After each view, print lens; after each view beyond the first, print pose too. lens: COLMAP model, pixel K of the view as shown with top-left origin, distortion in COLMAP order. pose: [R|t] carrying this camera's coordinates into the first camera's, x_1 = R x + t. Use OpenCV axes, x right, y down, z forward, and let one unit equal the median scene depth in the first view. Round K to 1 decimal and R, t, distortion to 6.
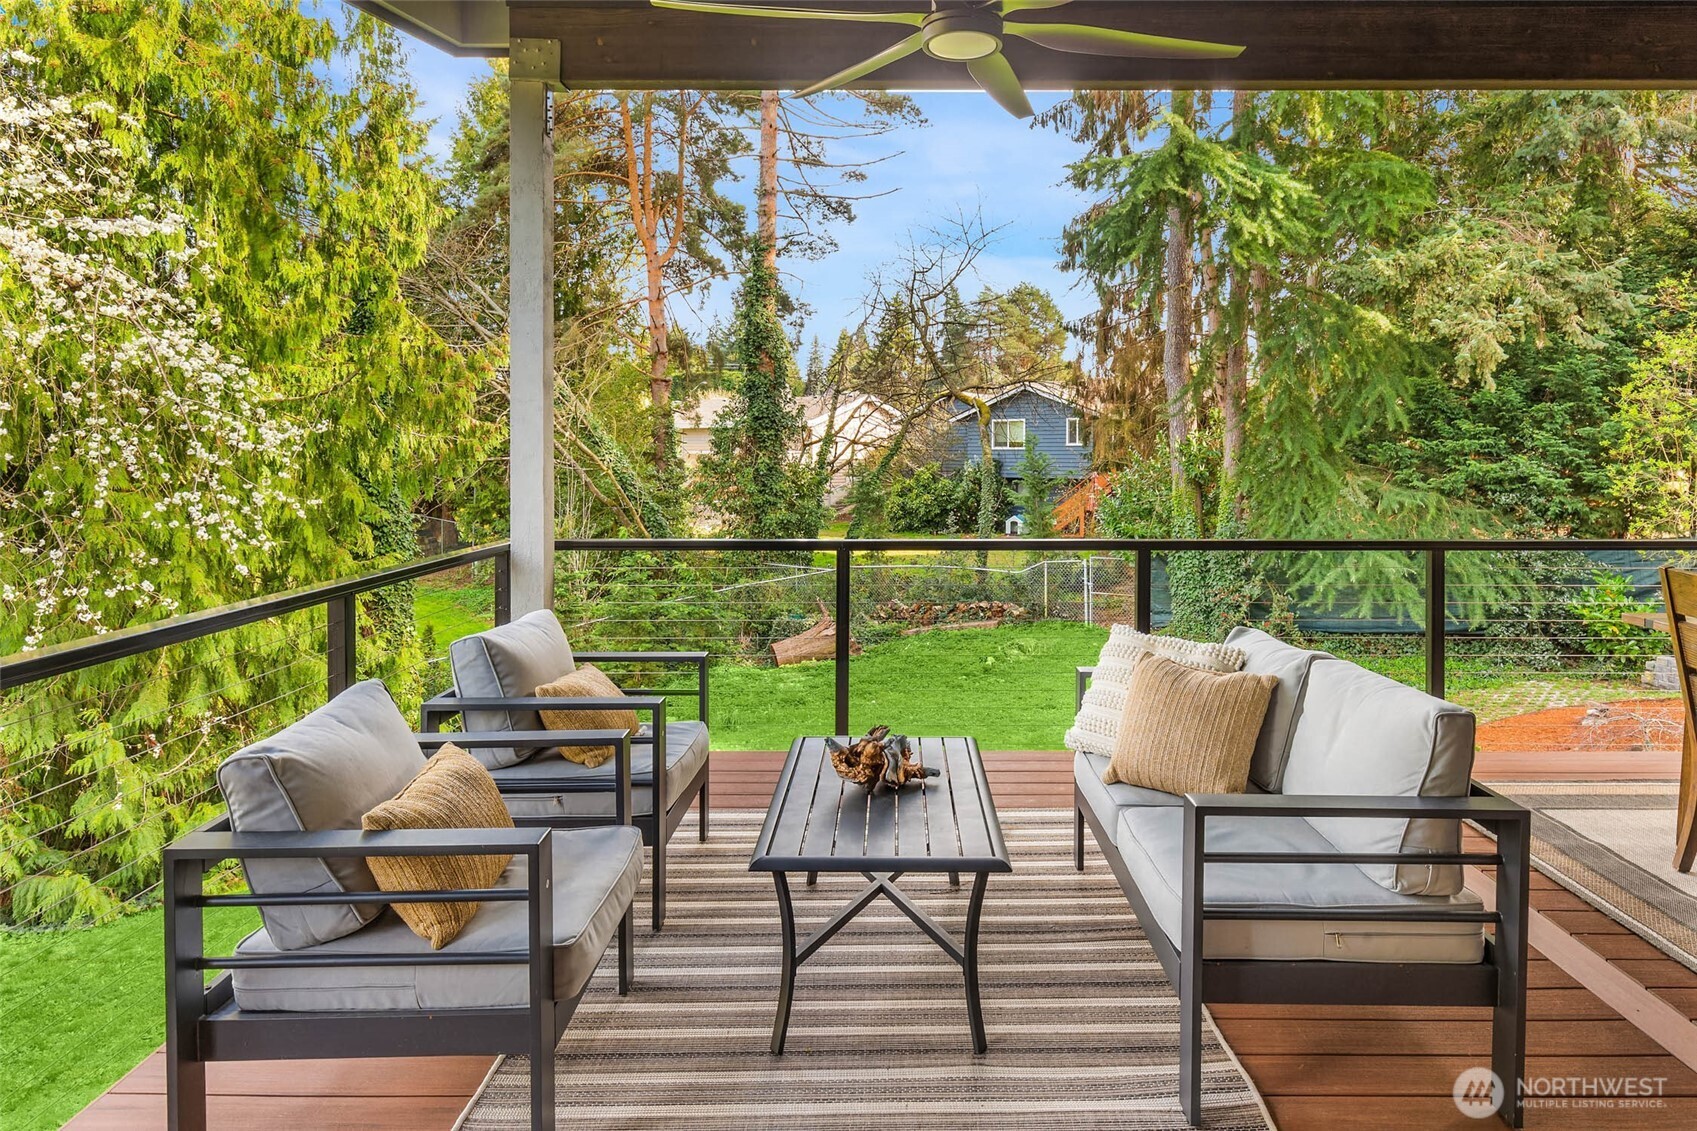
lens RADIAL K [[1049.1, 0, 850.3], [0, 1049.1, 562.1], [0, 0, 1]] dist [-0.009453, -0.001602]
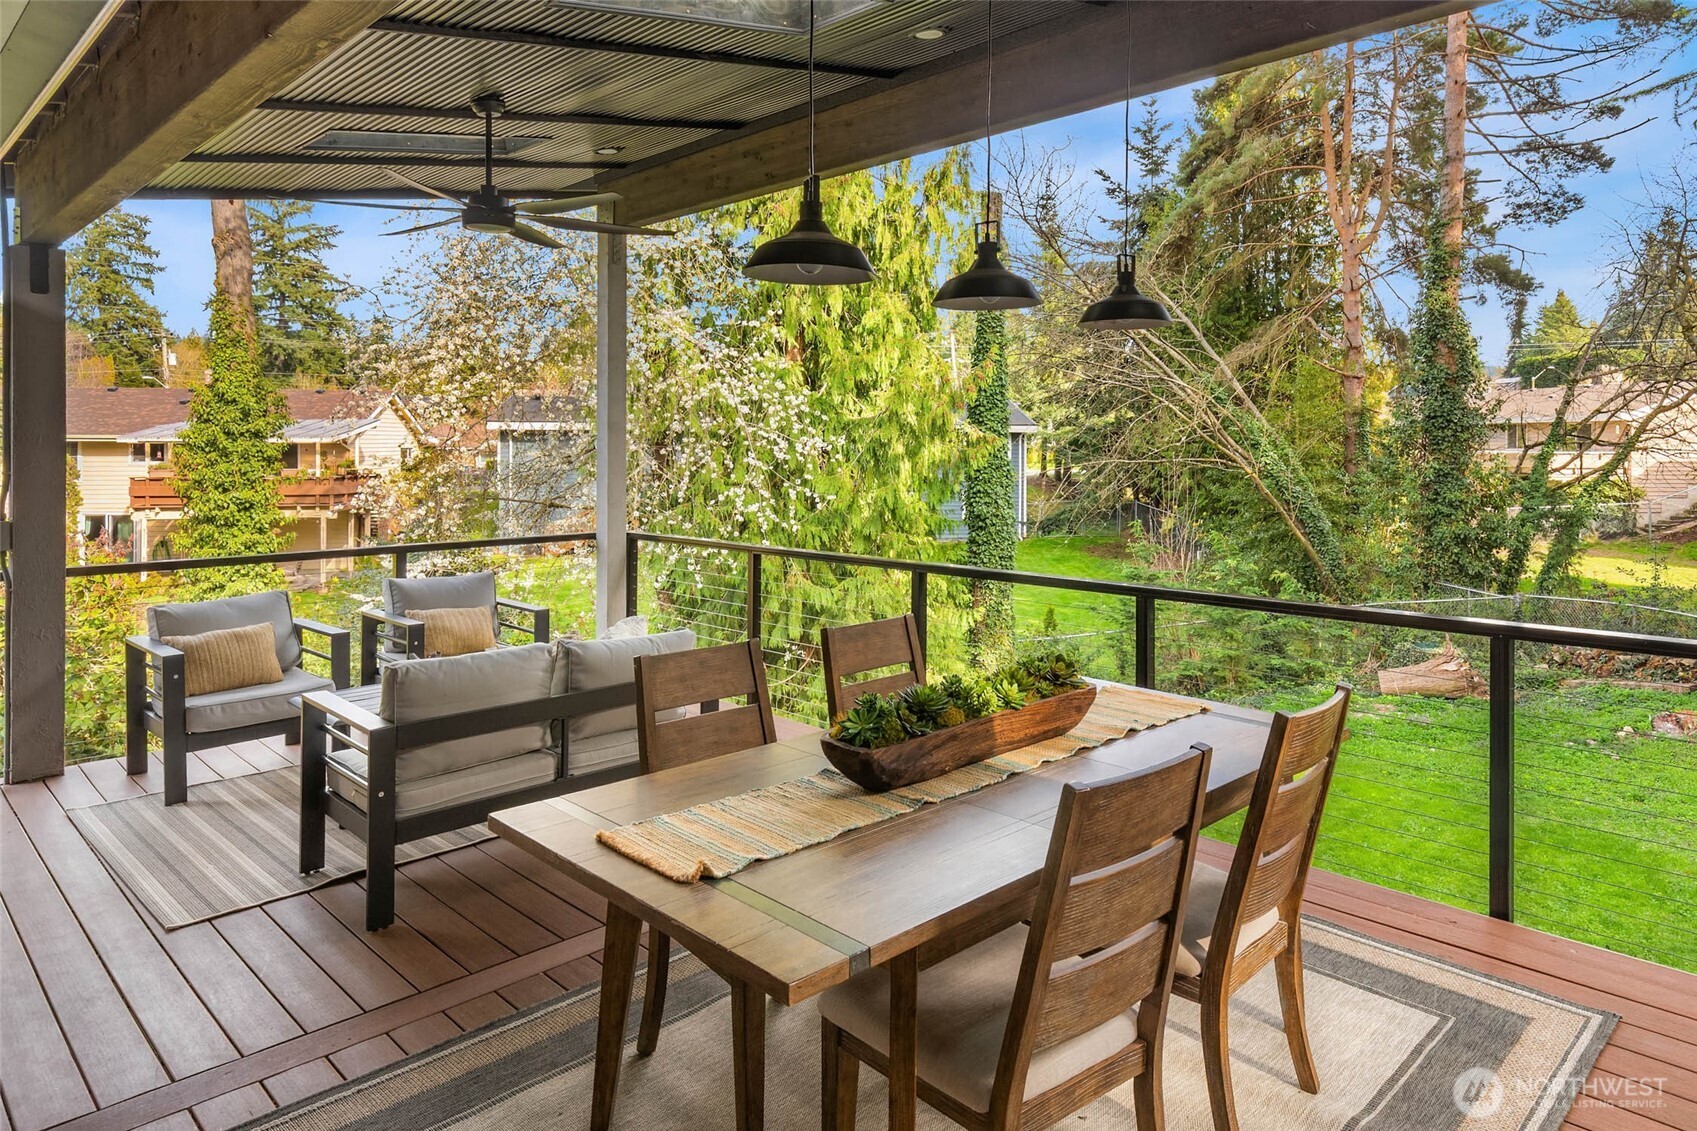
lens RADIAL K [[1026.1, 0, 845.6], [0, 1026.1, 562.8], [0, 0, 1]] dist [0.008853, -0.001353]
pose [[0.700461, 0.084206, -0.708706, 0.185513], [-0.076718, 0.996145, 0.042534, -0.013834], [0.709556, 0.024577, 0.704221, 0.041571]]
